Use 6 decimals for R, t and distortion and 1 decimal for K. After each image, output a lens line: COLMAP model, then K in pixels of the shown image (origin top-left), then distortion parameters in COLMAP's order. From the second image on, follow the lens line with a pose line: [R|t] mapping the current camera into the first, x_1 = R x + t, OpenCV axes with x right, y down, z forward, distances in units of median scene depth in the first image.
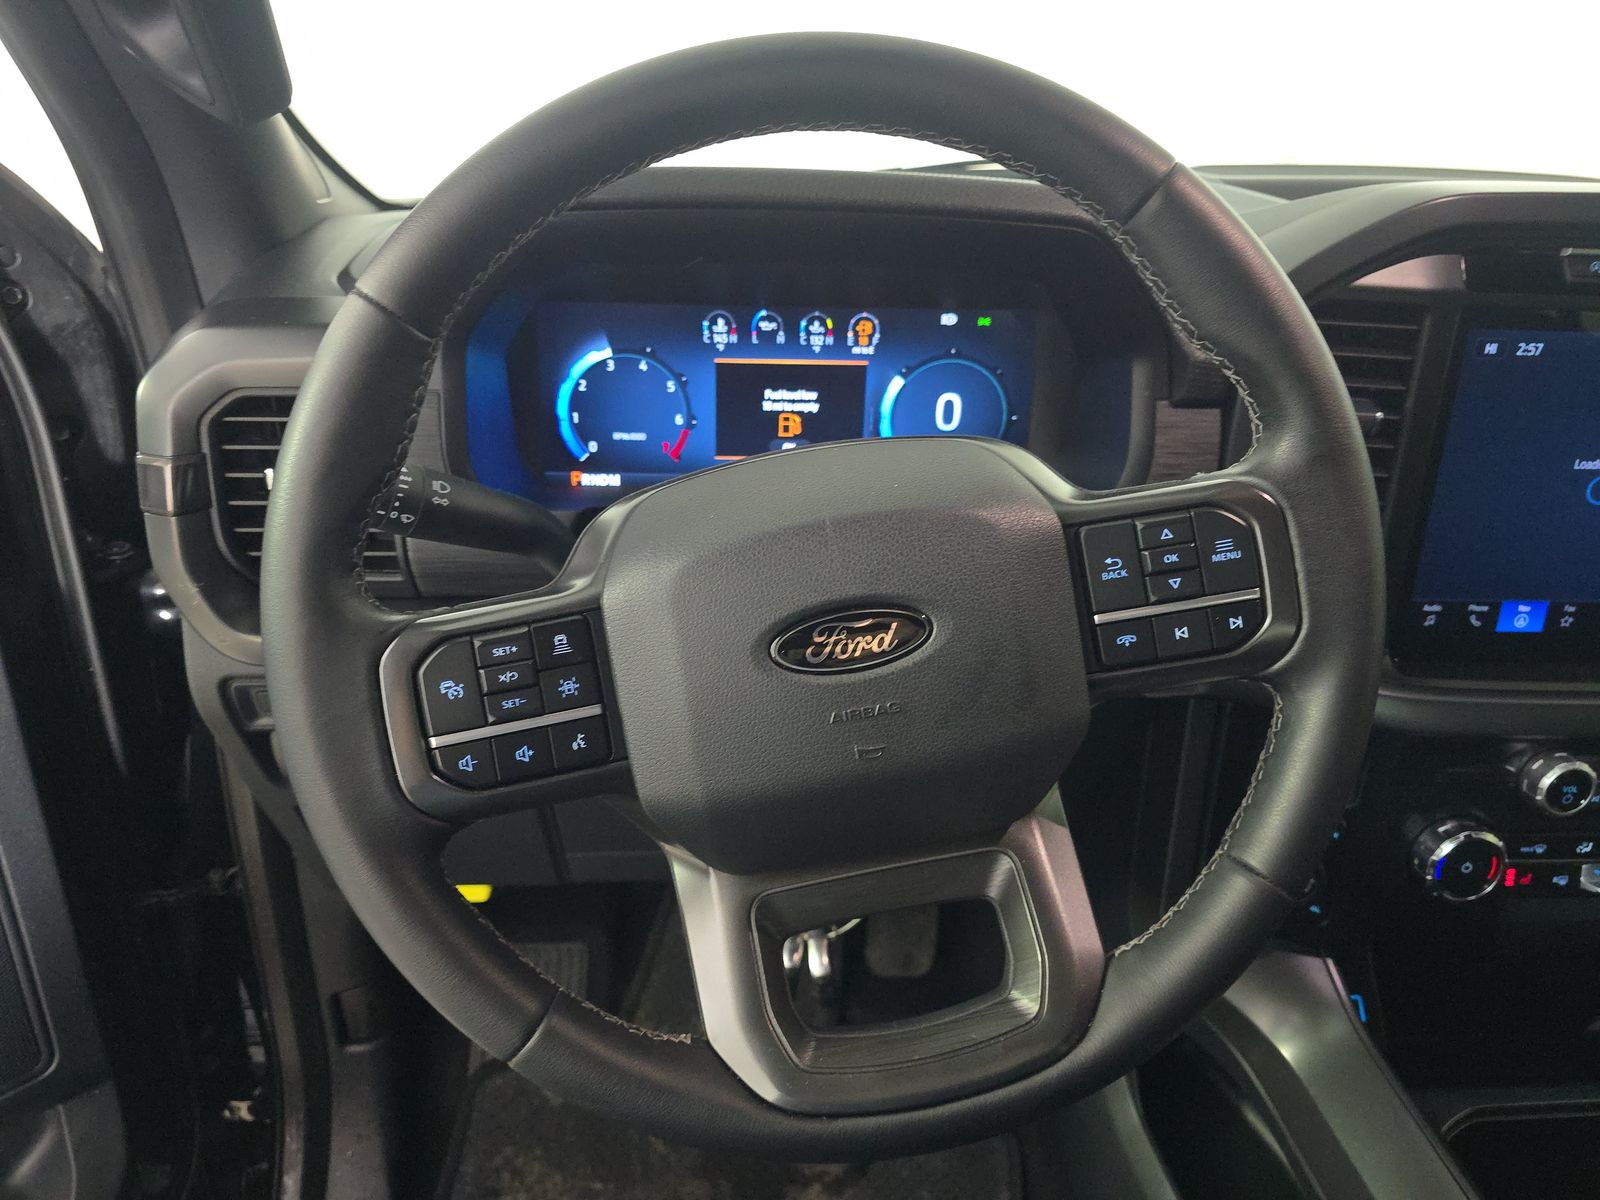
lens RADIAL K [[1100.5, 0, 798.1], [0, 1100.5, 641.8], [0, 0, 1]] dist [0.045932, -0.056487]
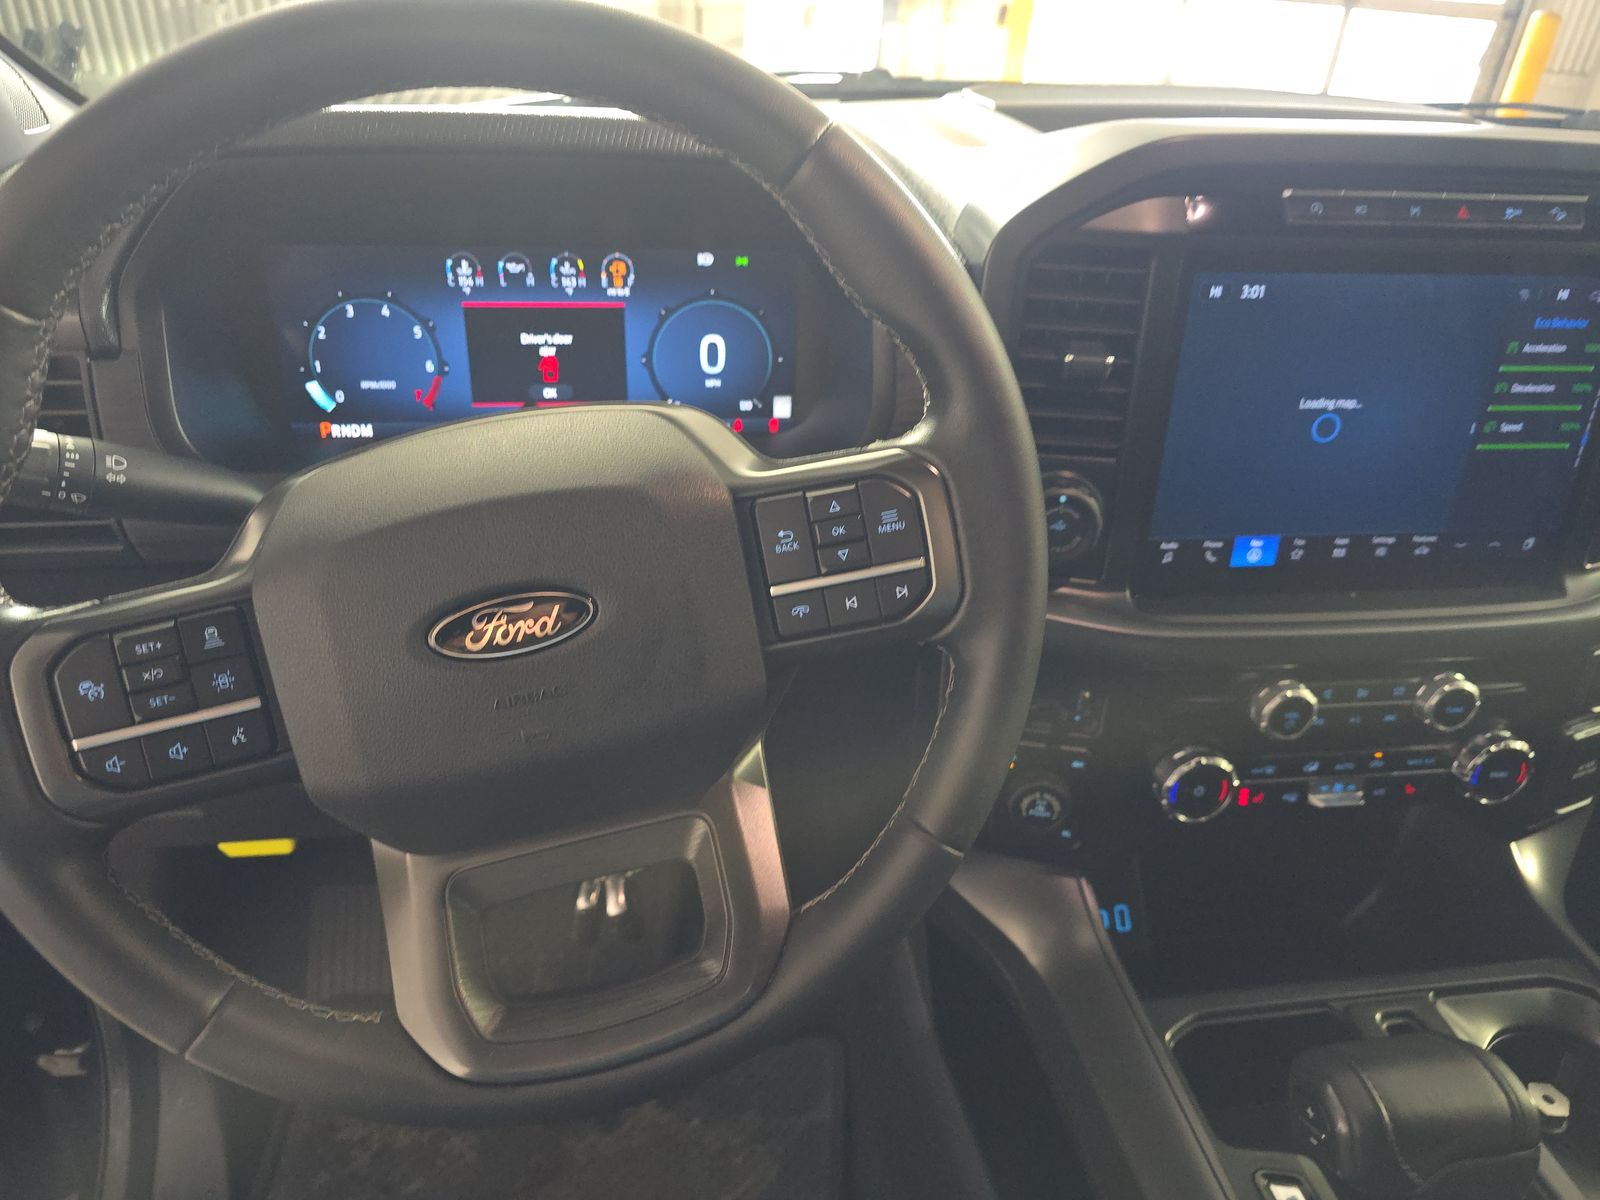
lens RADIAL K [[1100.5, 0, 798.1], [0, 1100.5, 641.8], [0, 0, 1]] dist [0.045932, -0.056487]
pose [[0.996684, -0.034688, 0.073600, 0.145964], [0.028100, 0.995660, 0.088726, -0.042494], [-0.076358, -0.086364, 0.993333, -0.007925]]
